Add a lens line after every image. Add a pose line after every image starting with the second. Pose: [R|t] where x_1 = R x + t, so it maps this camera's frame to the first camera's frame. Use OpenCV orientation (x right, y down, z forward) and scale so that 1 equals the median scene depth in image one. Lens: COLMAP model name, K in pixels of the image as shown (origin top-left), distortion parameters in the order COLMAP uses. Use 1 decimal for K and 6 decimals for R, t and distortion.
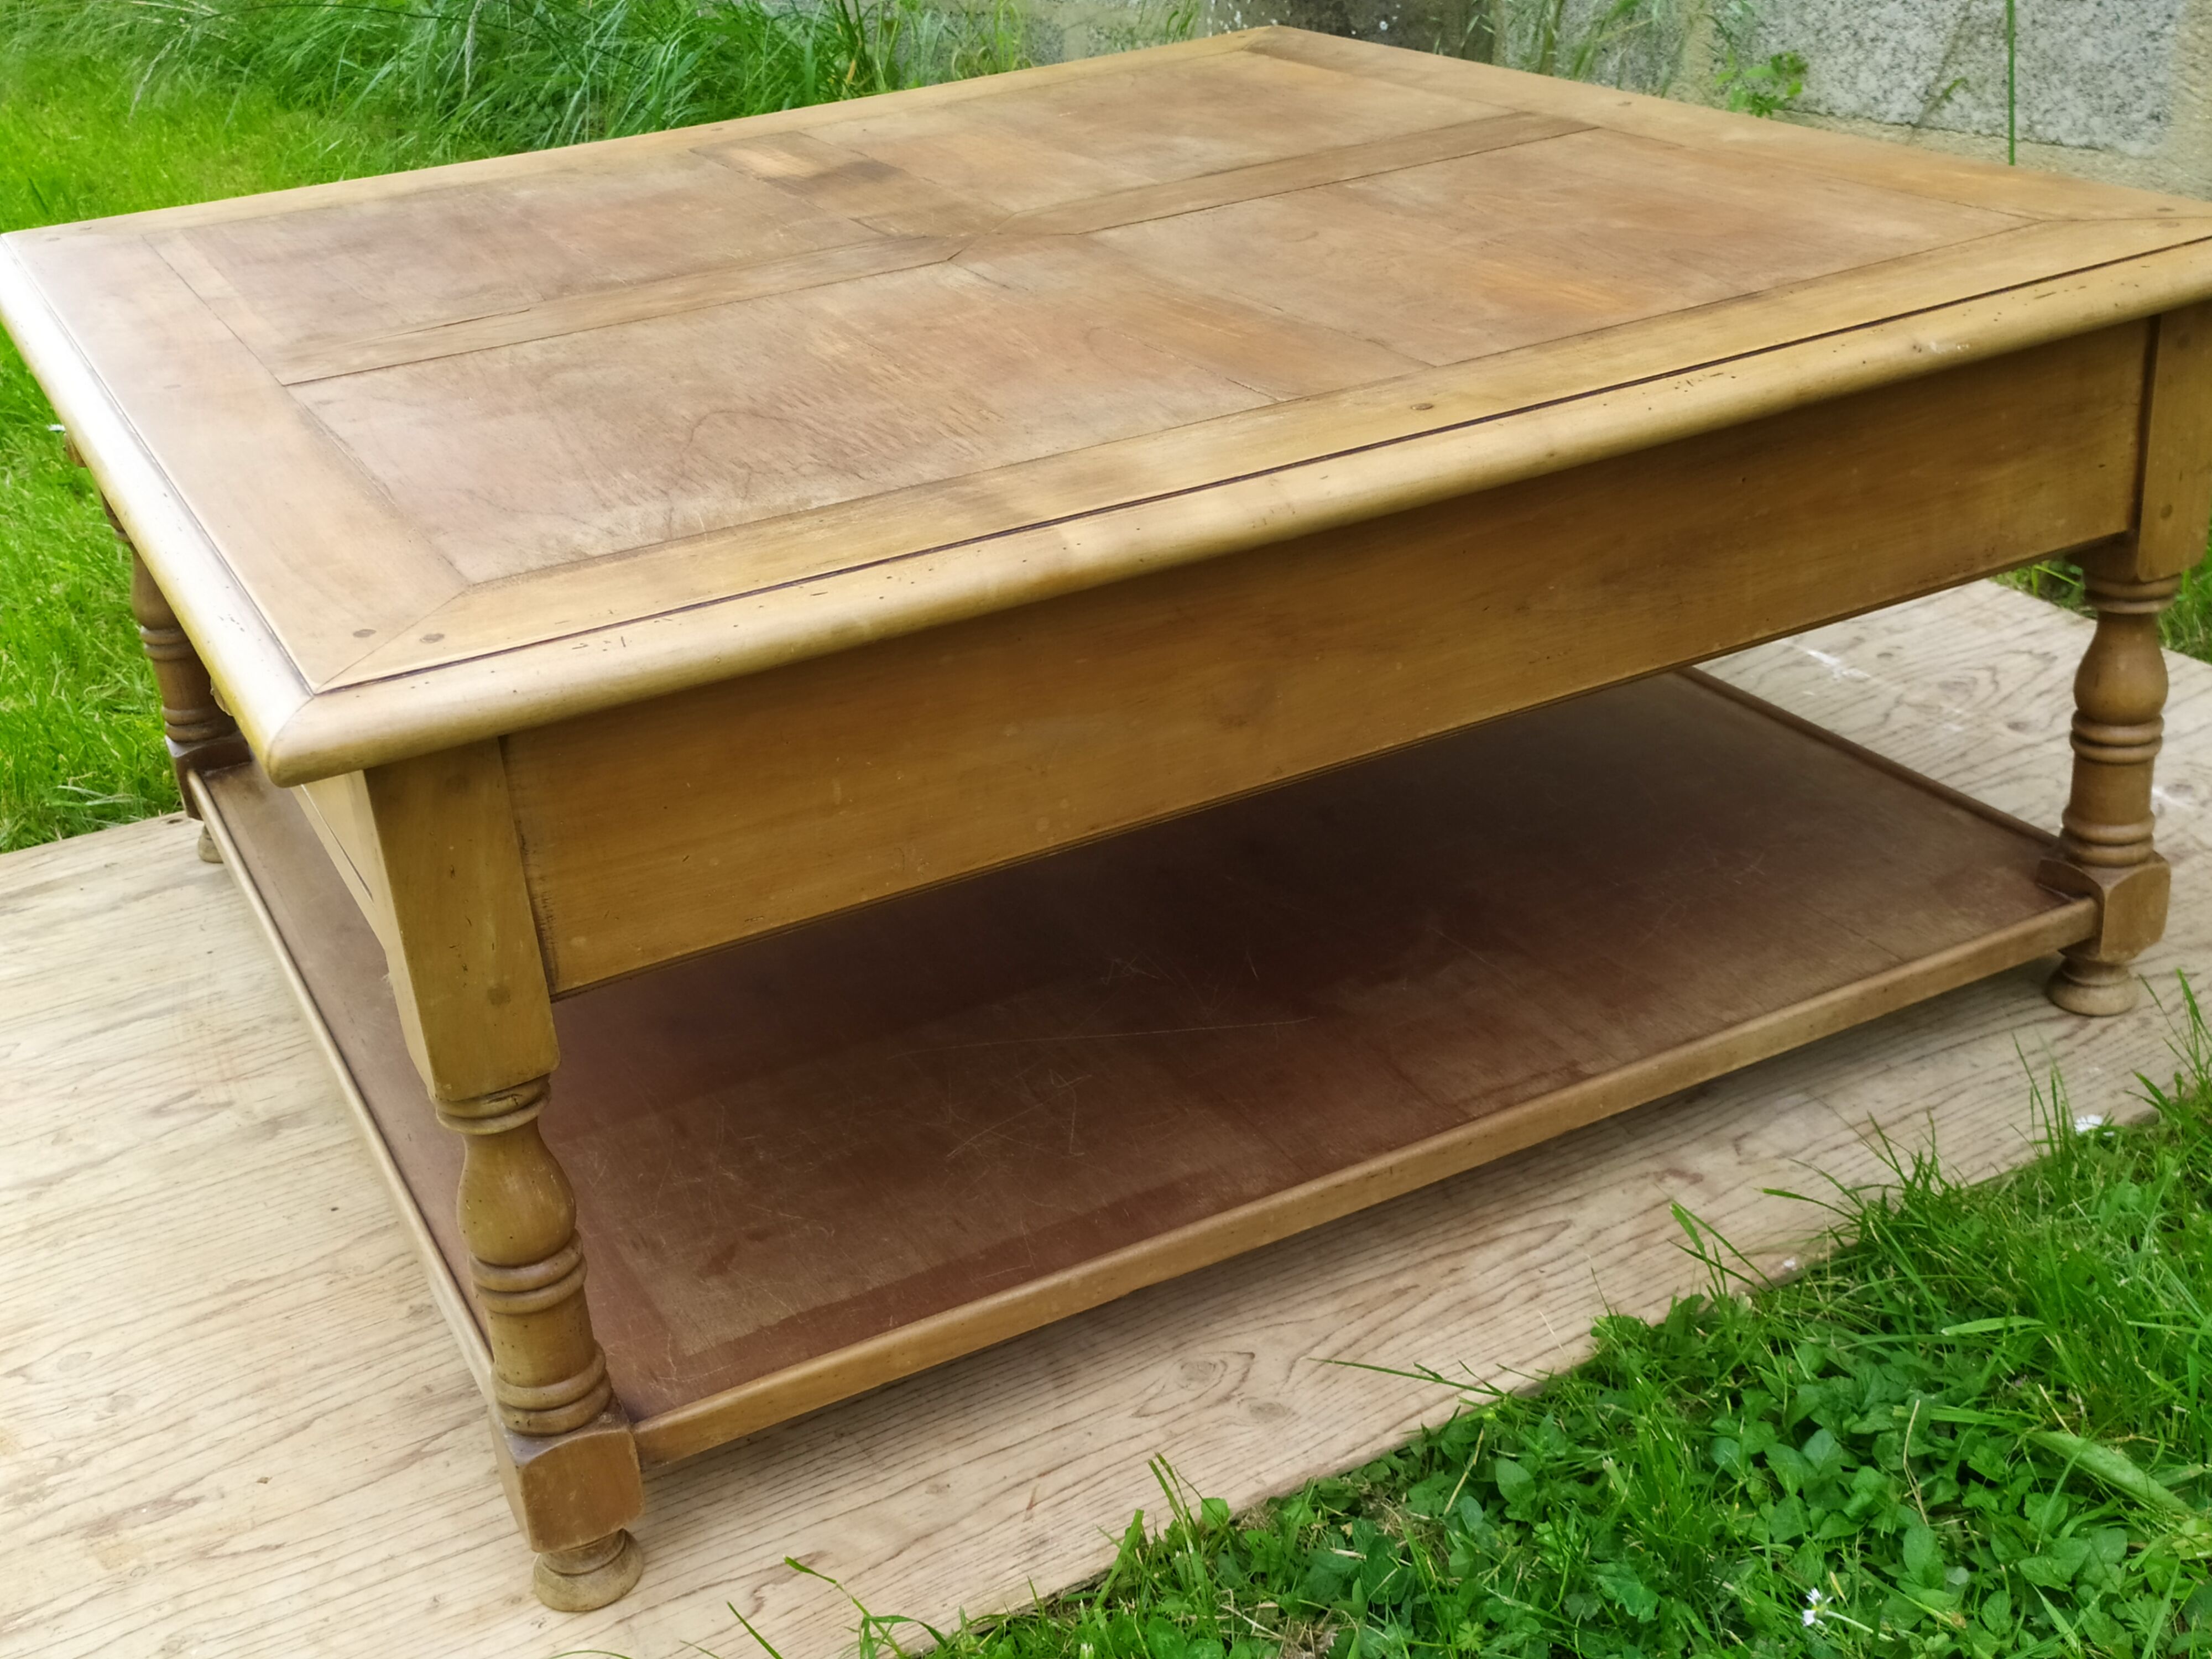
lens RADIAL K [[2562.8, 0, 1119.5], [0, 2562.8, 844.2], [0, 0, 1]] dist [0.046903, 0.000000]
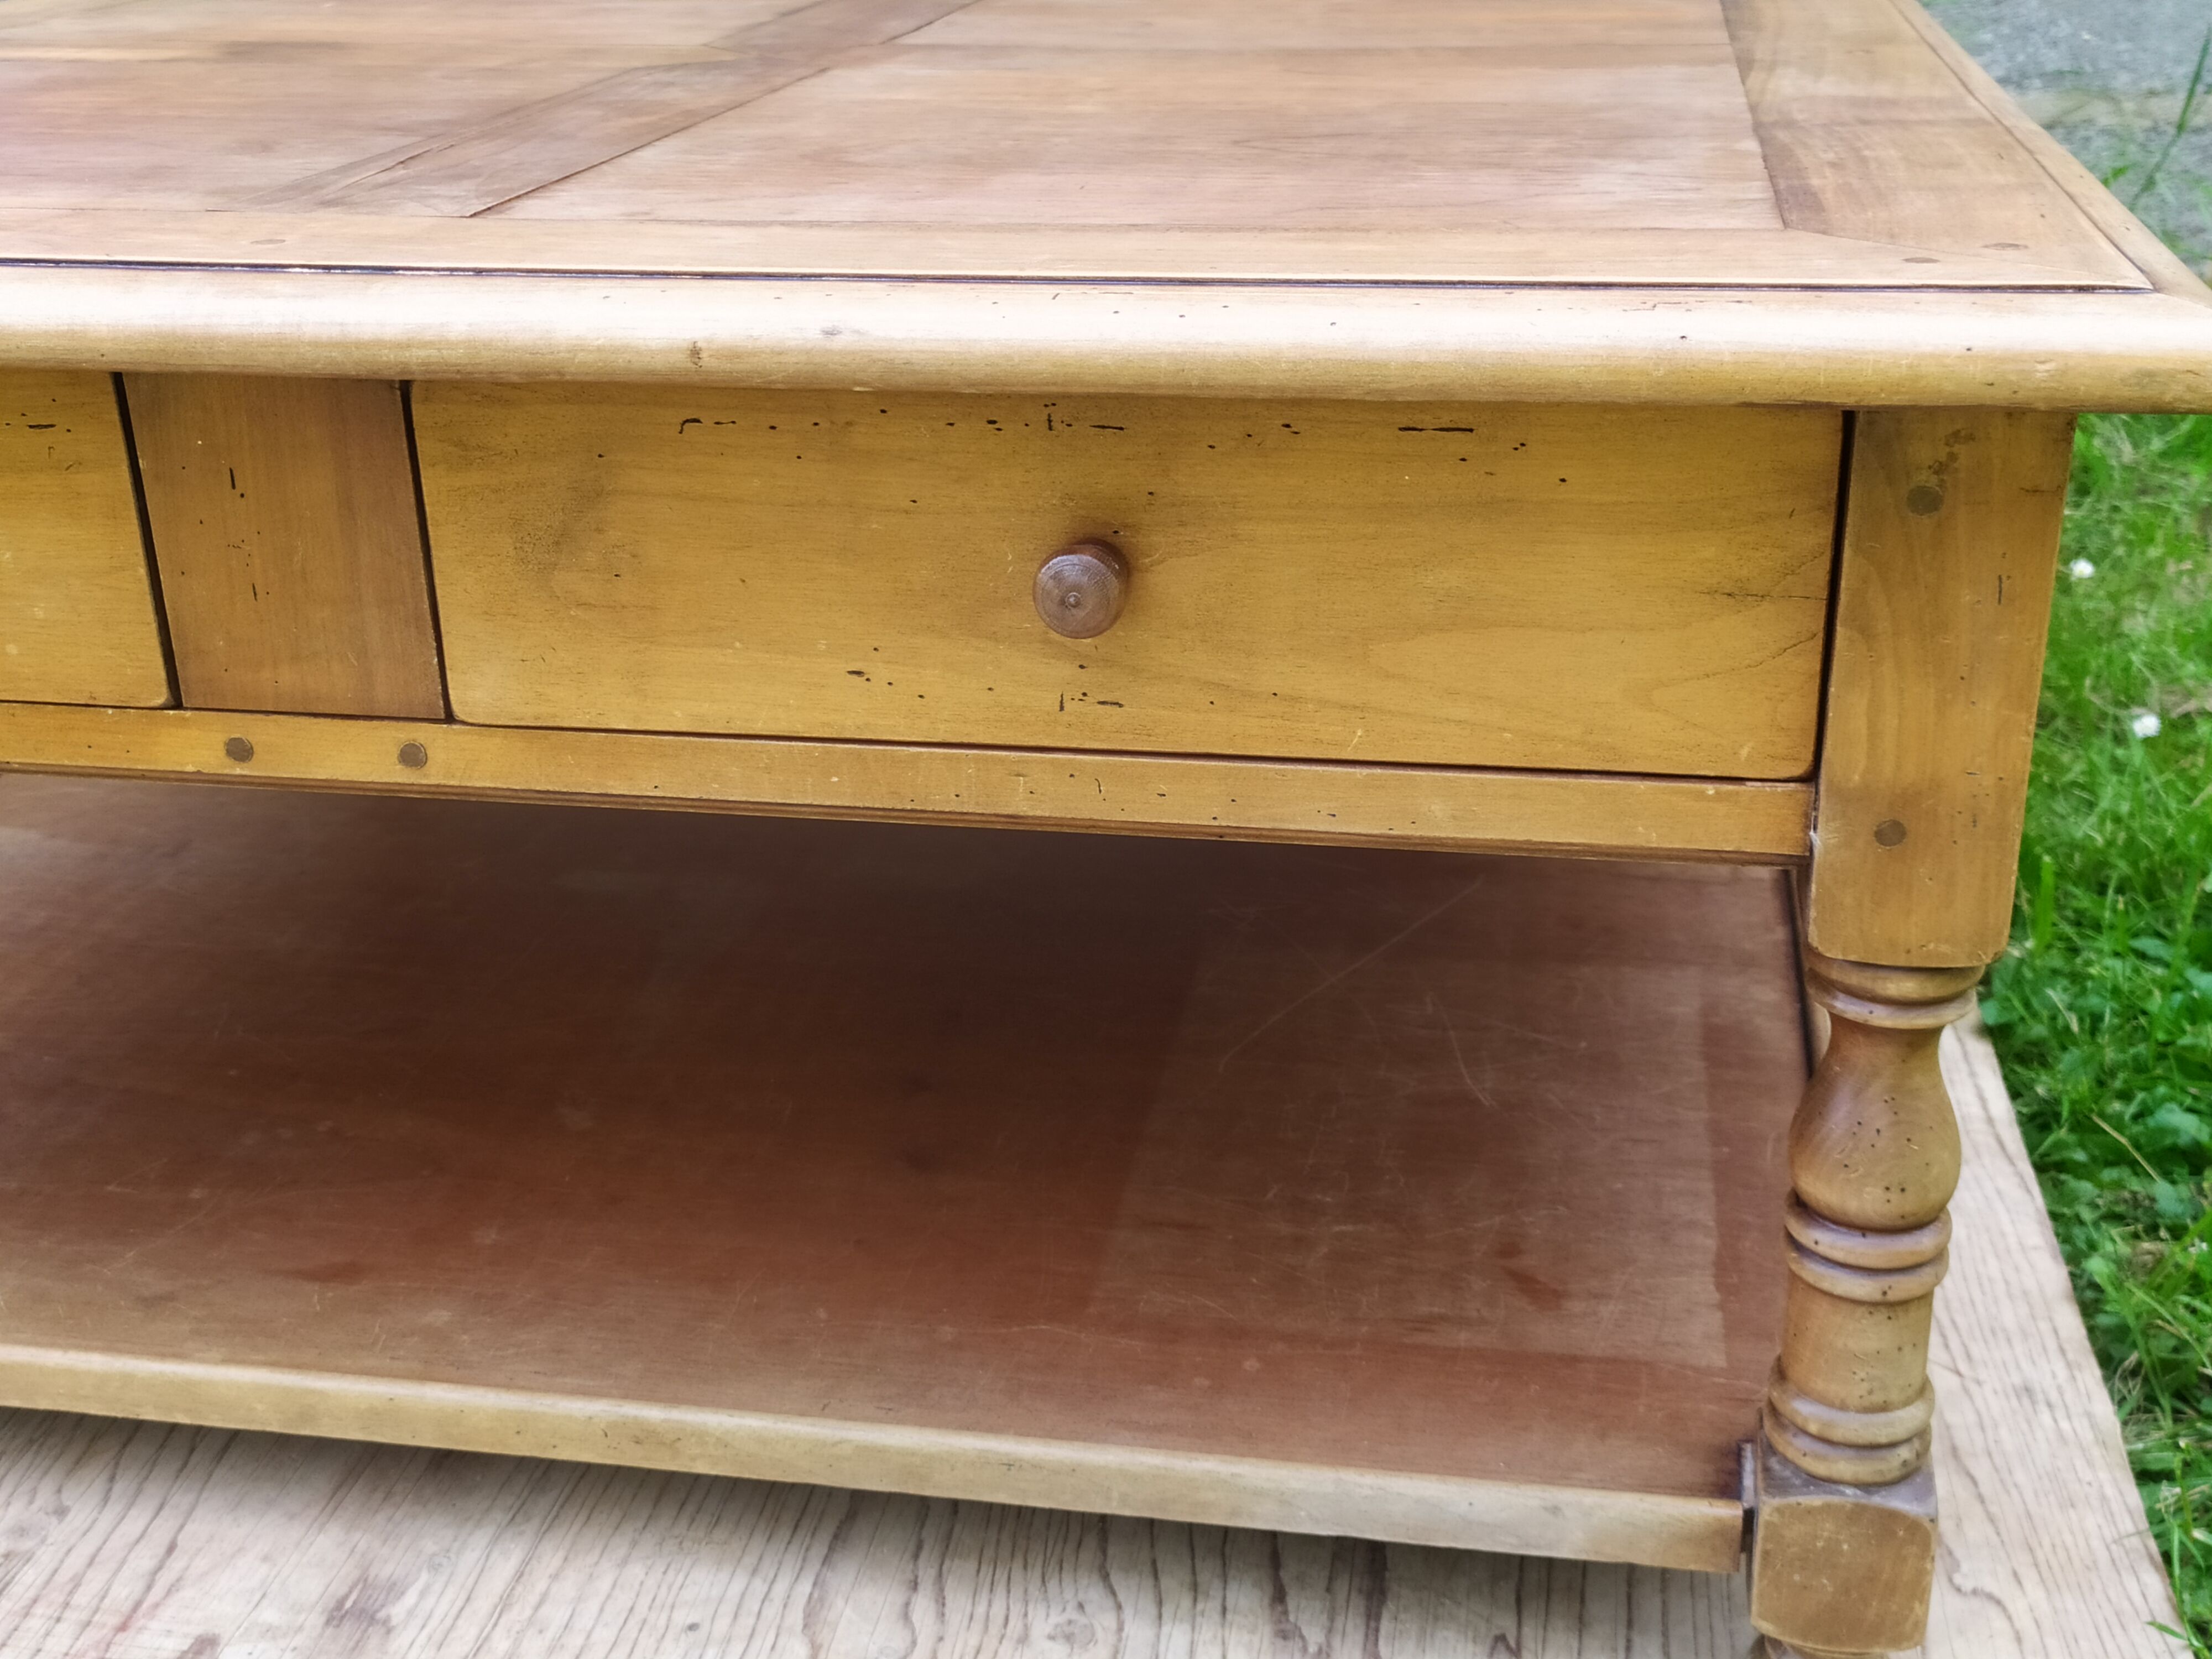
lens RADIAL K [[2562.8, 0, 1108.8], [0, 2562.8, 834.4], [0, 0, 1]] dist [0.046903, 0.000000]
pose [[0.617484, -0.246897, 0.746830, -0.732670], [0.319339, 0.946381, 0.048835, -0.032274], [-0.718843, 0.208337, 0.663220, 0.576739]]
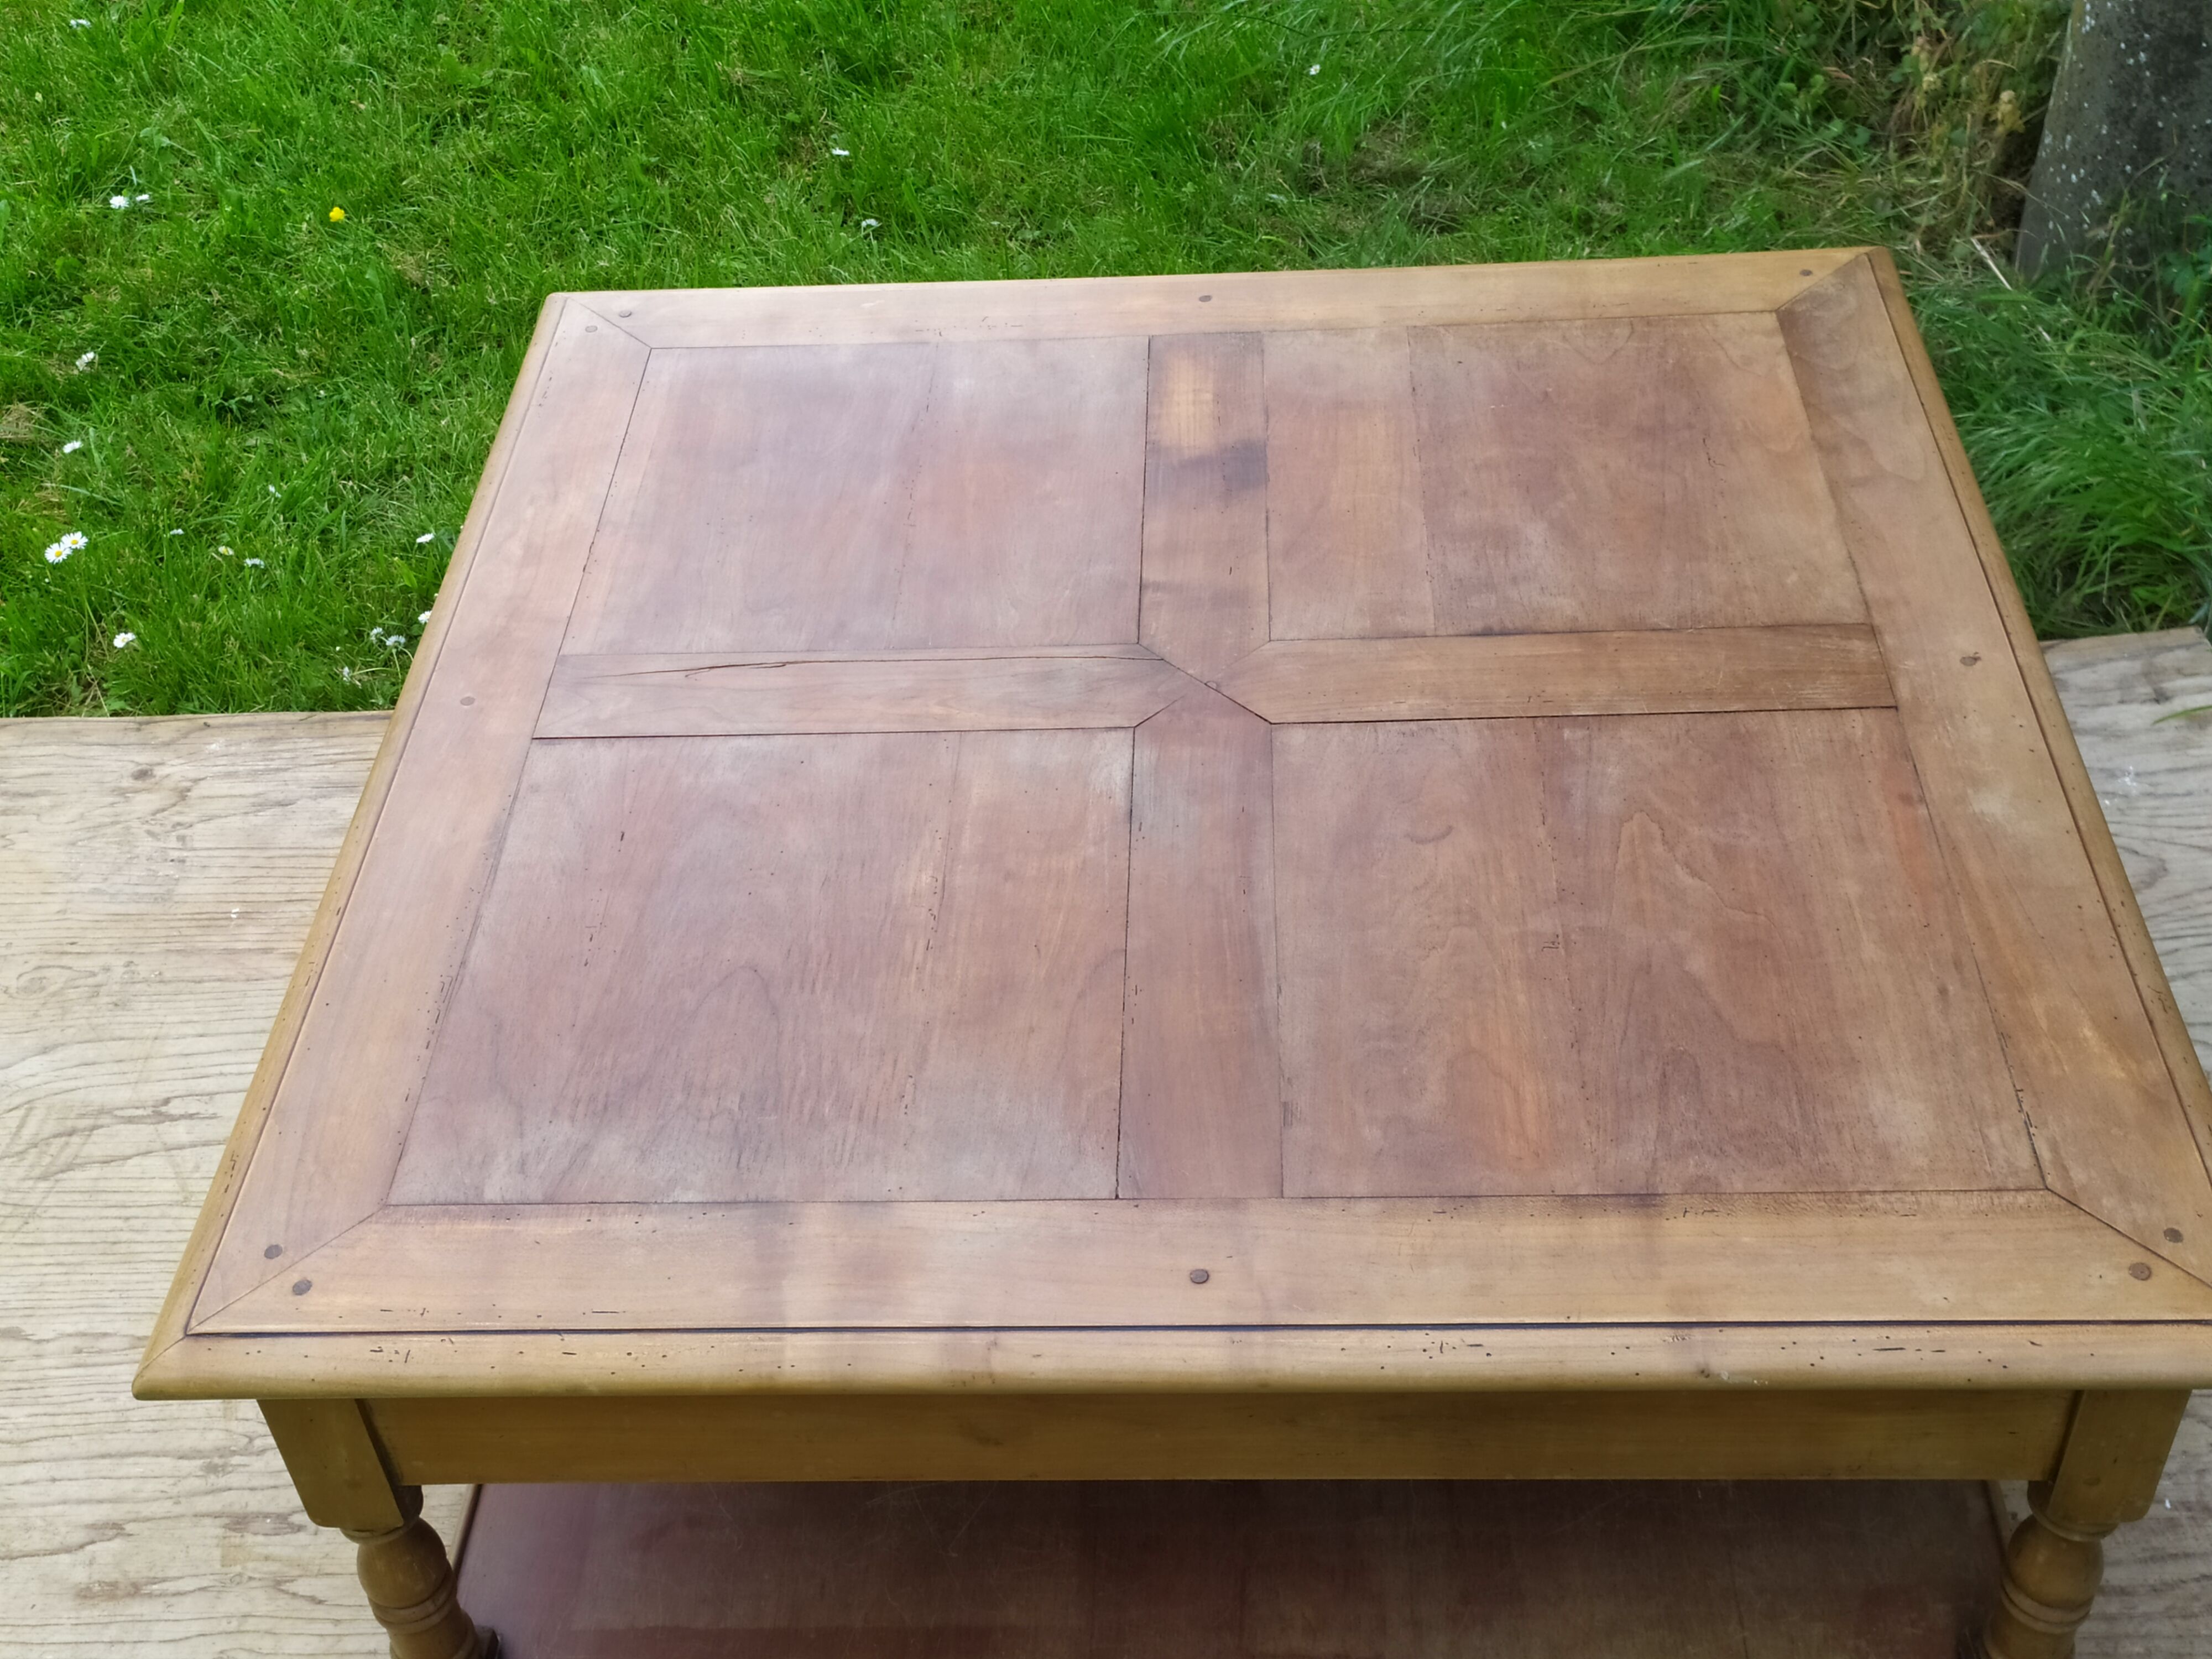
lens RADIAL K [[2562.8, 0, 1119.9], [0, 2562.8, 839.7], [0, 0, 1]] dist [0.046903, 0.000000]
pose [[0.873374, 0.349974, -0.338728, 0.357994], [-0.229515, 0.909140, 0.347544, -0.647797], [0.429582, -0.225793, 0.874344, 0.057938]]
